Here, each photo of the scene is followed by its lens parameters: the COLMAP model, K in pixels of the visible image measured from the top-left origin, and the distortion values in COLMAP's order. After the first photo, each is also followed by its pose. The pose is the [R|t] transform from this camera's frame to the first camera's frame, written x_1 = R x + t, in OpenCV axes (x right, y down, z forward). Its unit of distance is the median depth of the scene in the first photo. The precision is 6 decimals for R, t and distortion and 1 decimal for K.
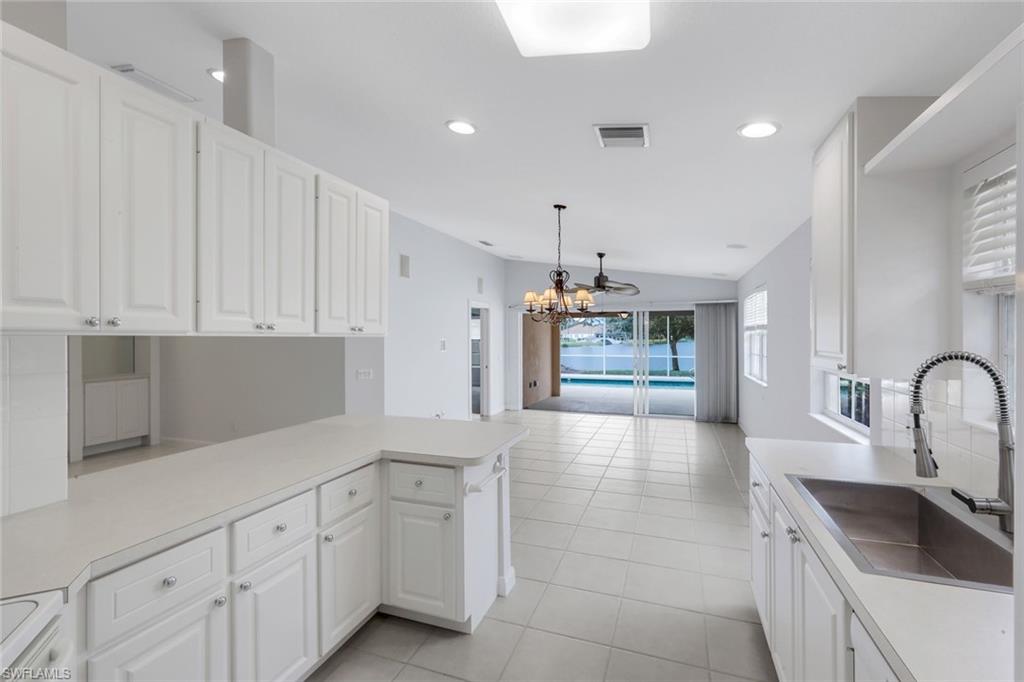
lens RADIAL K [[449.9, 0, 512.0], [0, 449.9, 341.0], [0, 0, 1]] dist [0.002810, 0.000285]
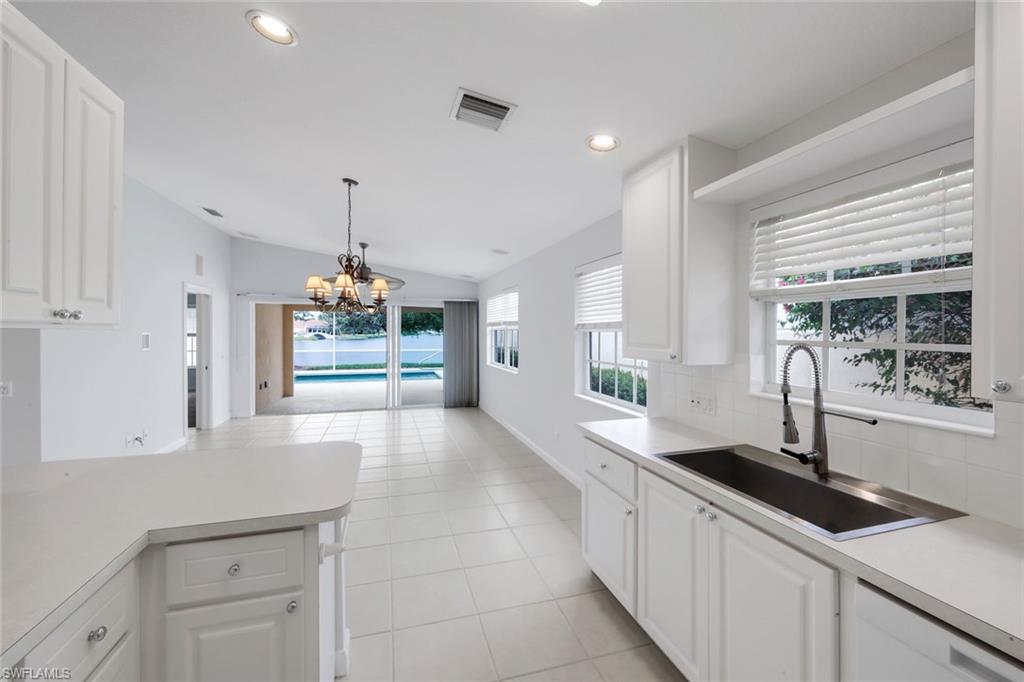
lens RADIAL K [[416.3, 0, 509.1], [0, 416.3, 334.4], [0, 0, 1]] dist [-0.001503, -0.000069]
pose [[0.801887, -0.001066, 0.597475, -0.079126], [0.002325, 0.999996, -0.001336, -0.000224], [-0.597471, 0.002461, 0.801886, 0.104563]]
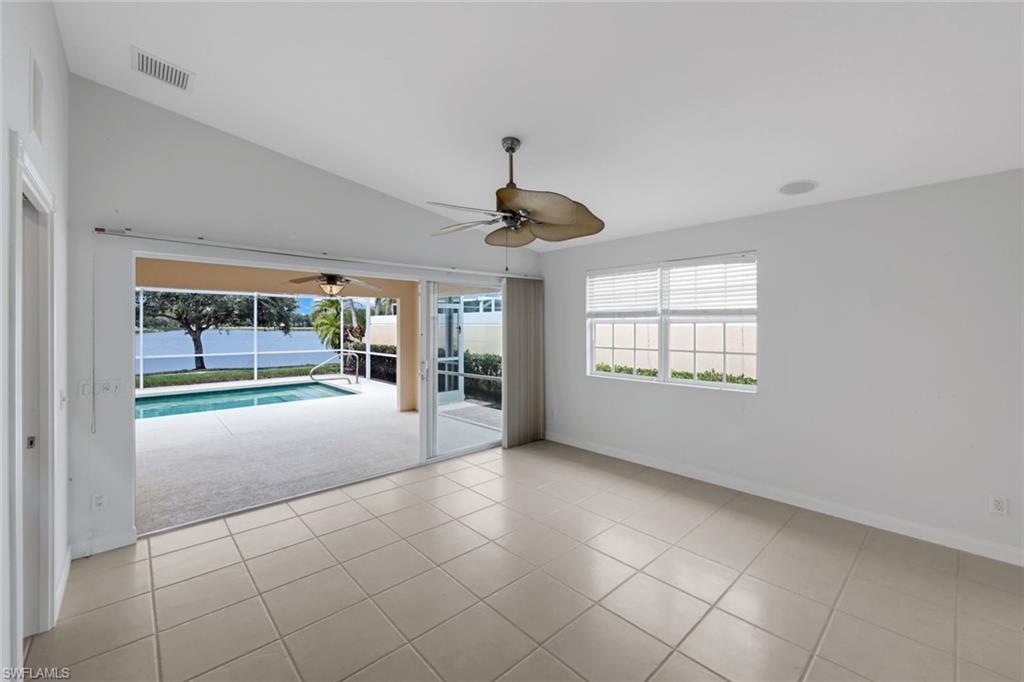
lens RADIAL K [[422.3, 0, 522.5], [0, 422.3, 326.9], [0, 0, 1]] dist [-0.000081, -0.000300]
pose [[0.444285, -0.006529, 0.895862, -0.169333], [0.010845, 0.999939, 0.001909, -0.009244], [-0.895820, 0.008868, 0.444328, 0.778043]]
